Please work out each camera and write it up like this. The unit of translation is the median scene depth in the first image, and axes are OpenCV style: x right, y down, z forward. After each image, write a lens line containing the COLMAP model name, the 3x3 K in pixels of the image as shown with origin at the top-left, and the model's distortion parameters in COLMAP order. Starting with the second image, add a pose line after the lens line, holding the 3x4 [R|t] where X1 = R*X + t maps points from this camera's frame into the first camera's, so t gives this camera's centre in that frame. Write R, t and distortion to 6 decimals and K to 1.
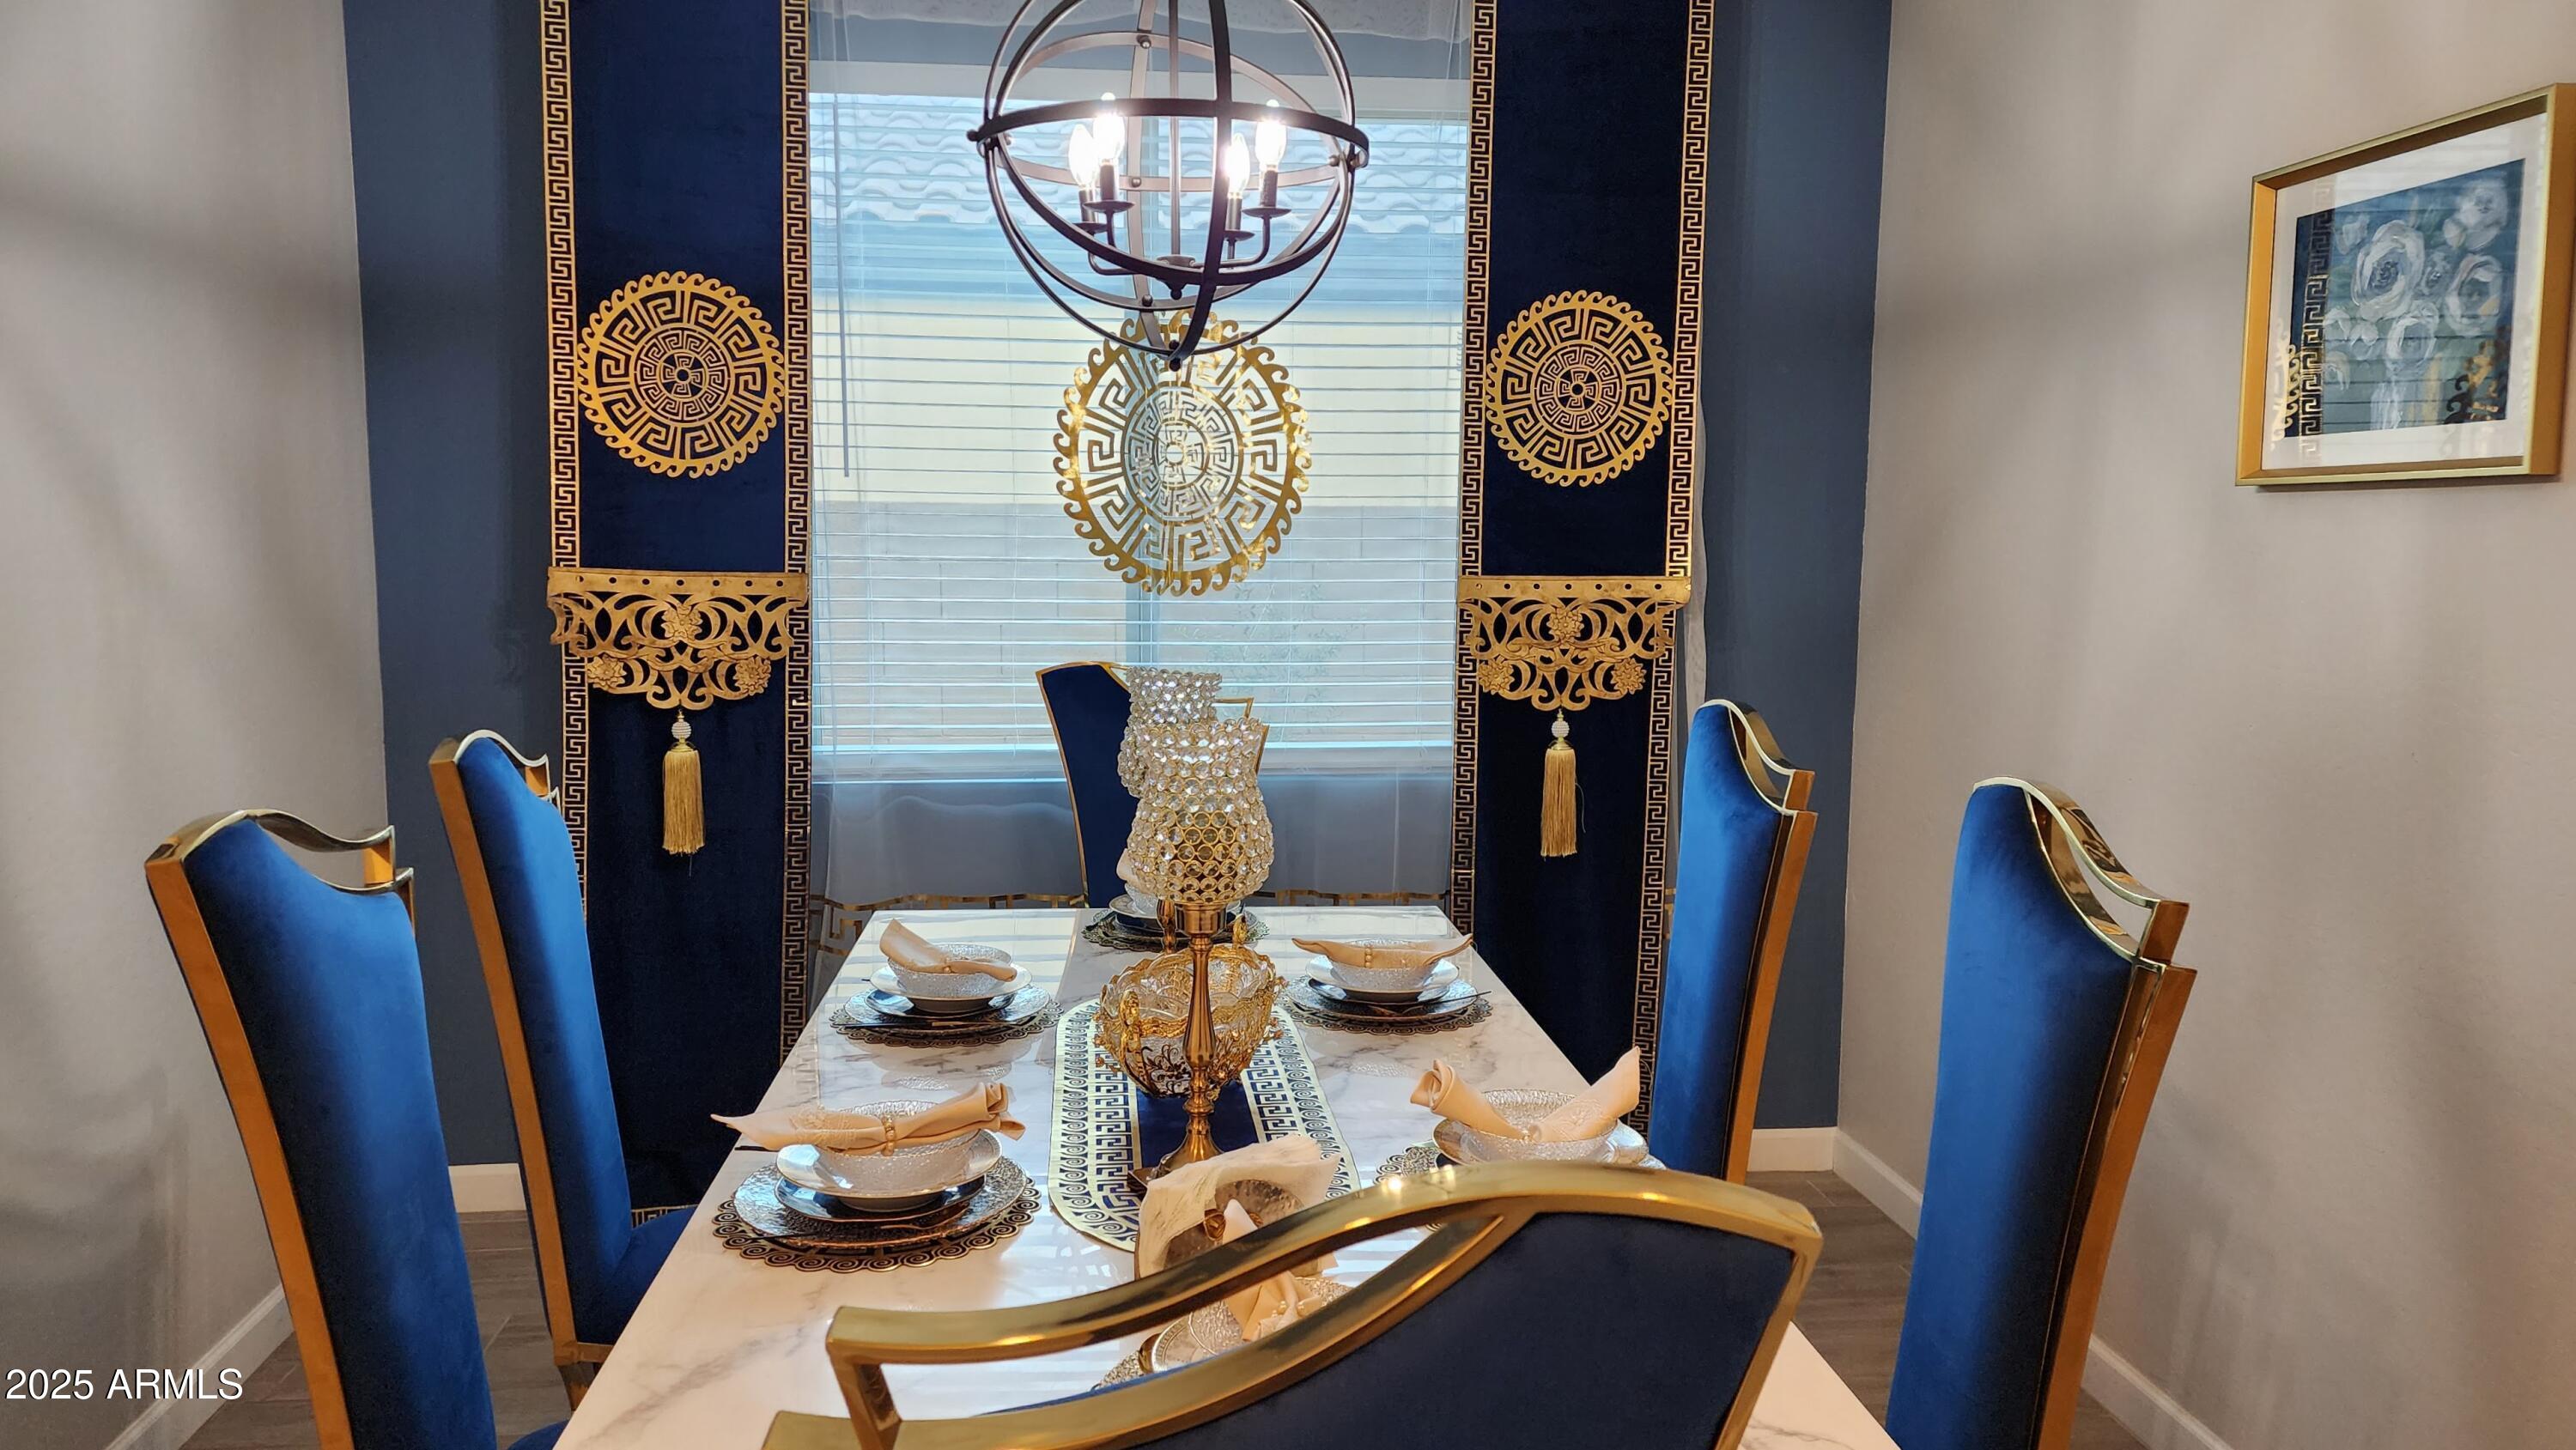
lens RADIAL K [[1717.2, 0, 1288.0], [0, 1717.2, 725.0], [0, 0, 1]] dist [0.086819, -0.130568]
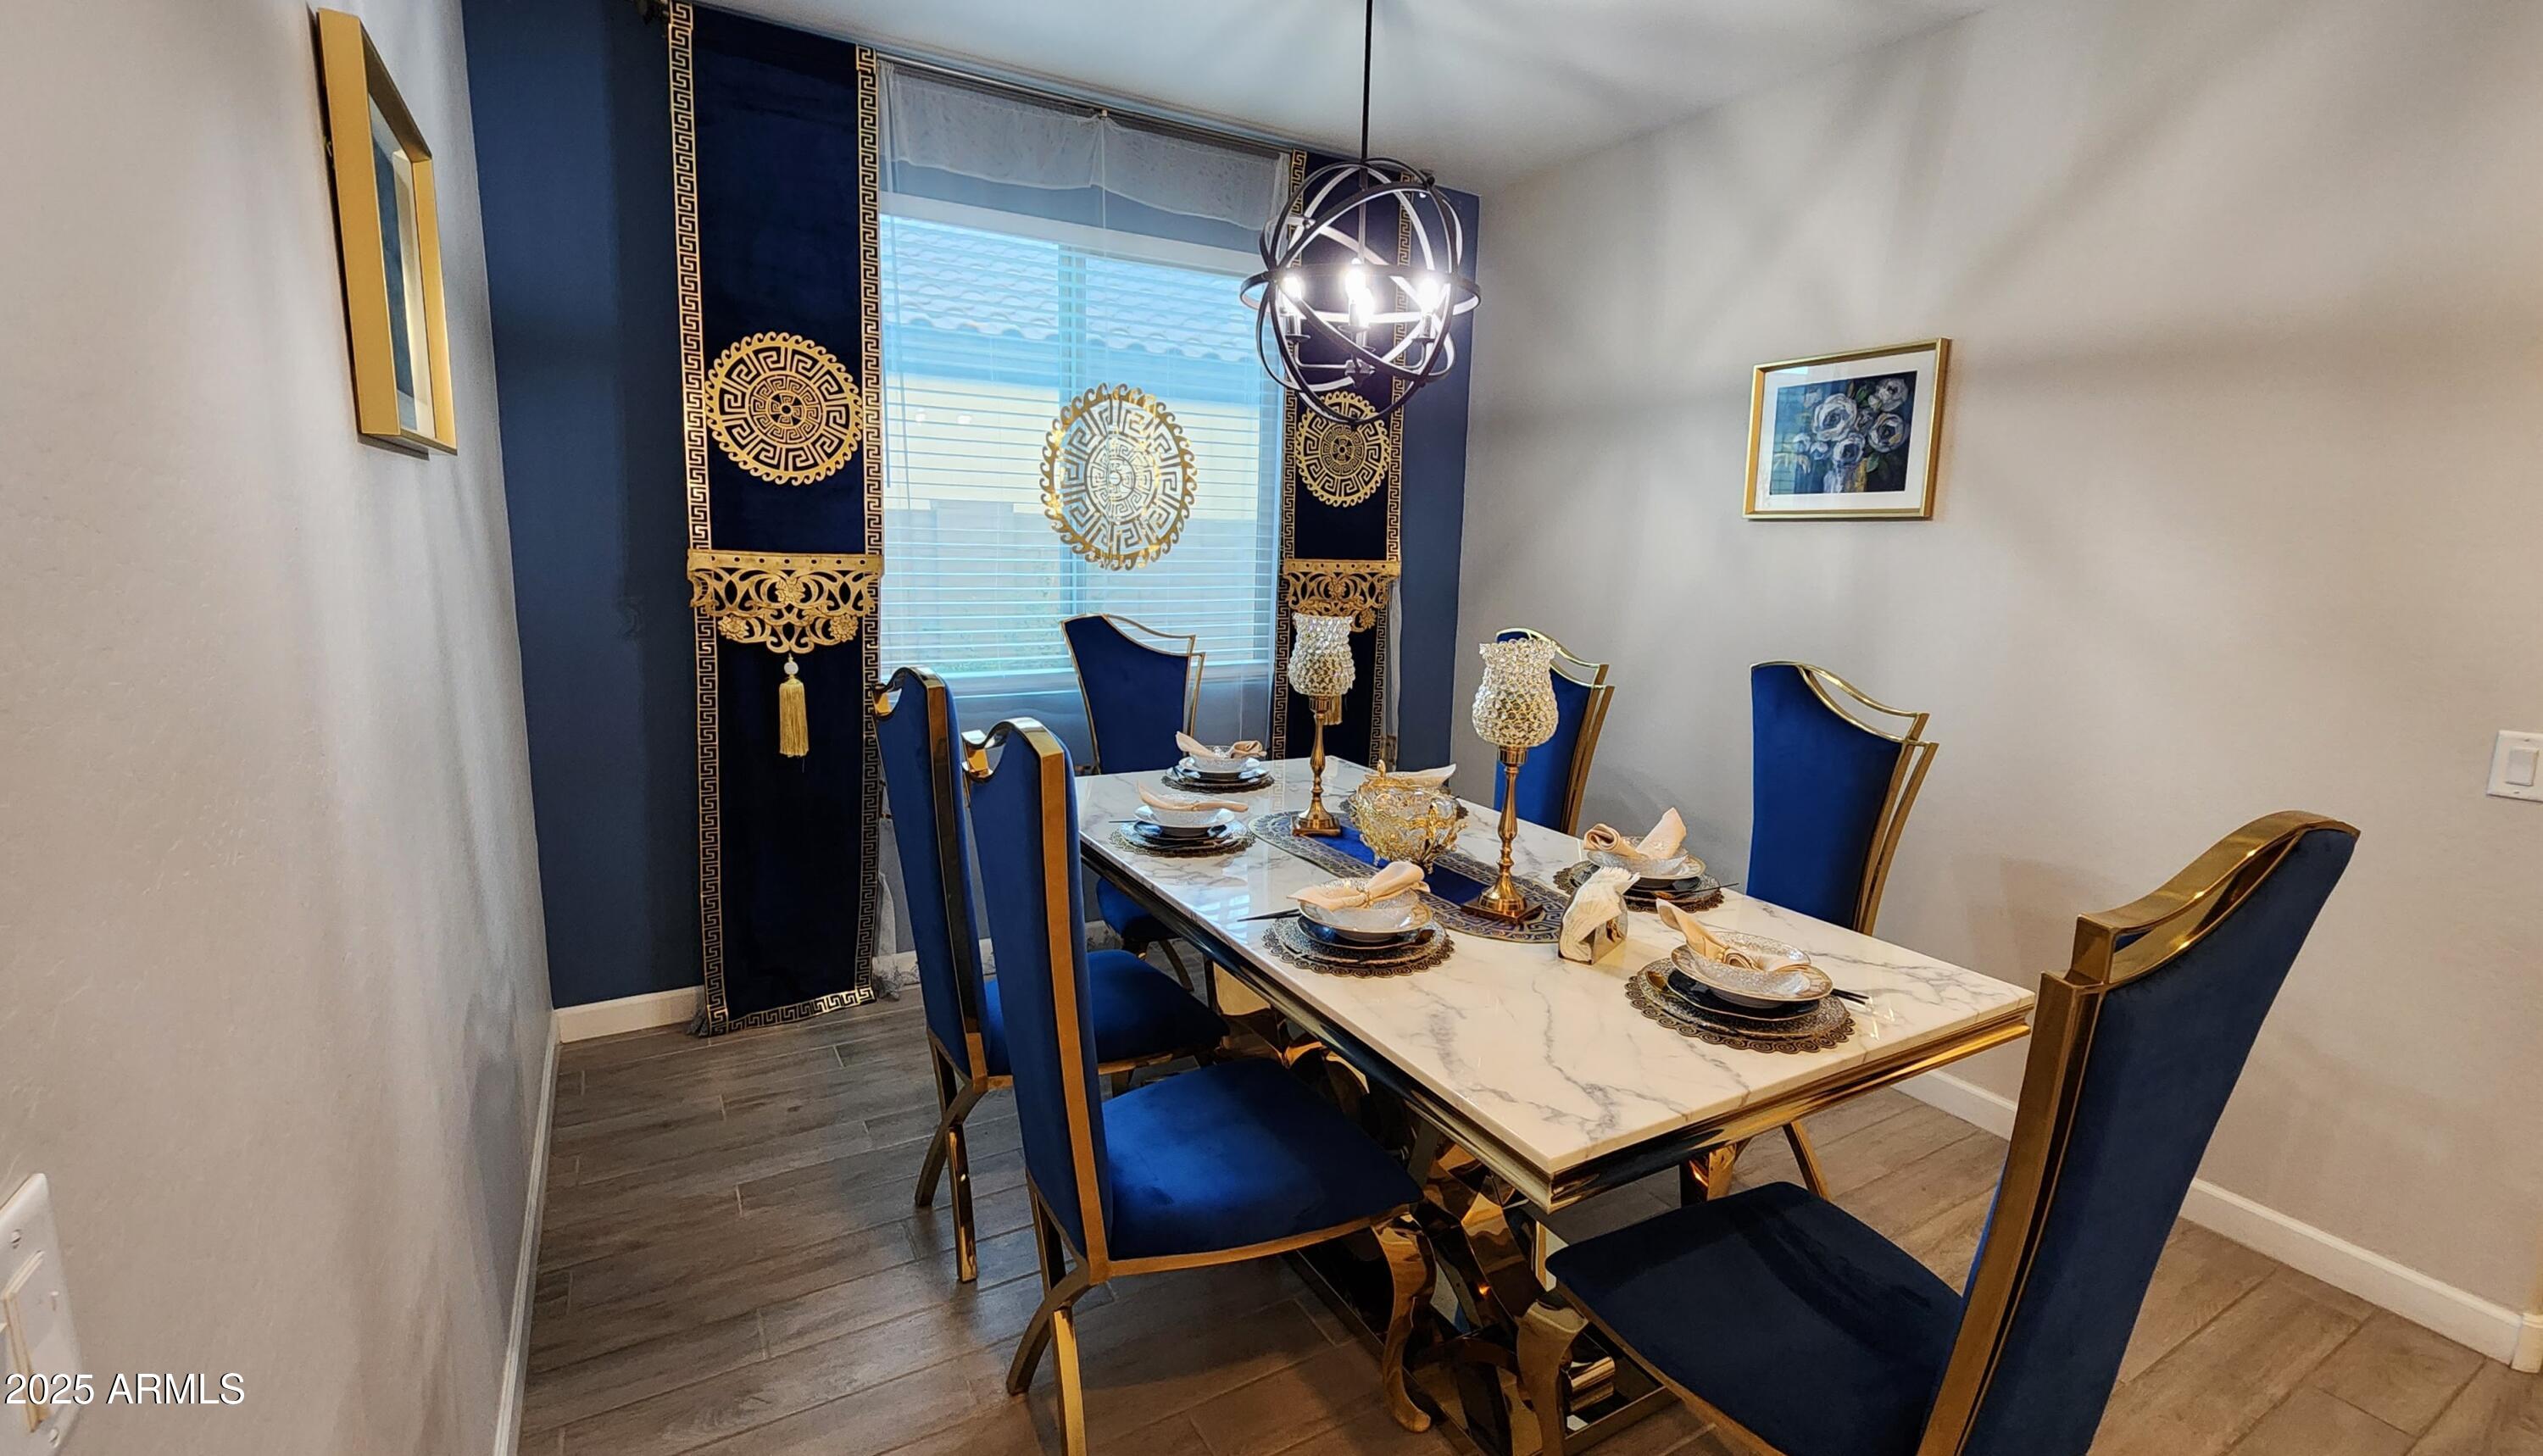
lens RADIAL K [[1096.2, 0, 1273.5], [0, 1096.2, 724.3], [0, 0, 1]] dist [0.000553, 0.000178]
pose [[0.905102, -0.057174, 0.421333, -0.375406], [0.030985, 0.997153, 0.068750, -0.000639], [-0.424064, -0.049171, 0.904297, 0.038491]]
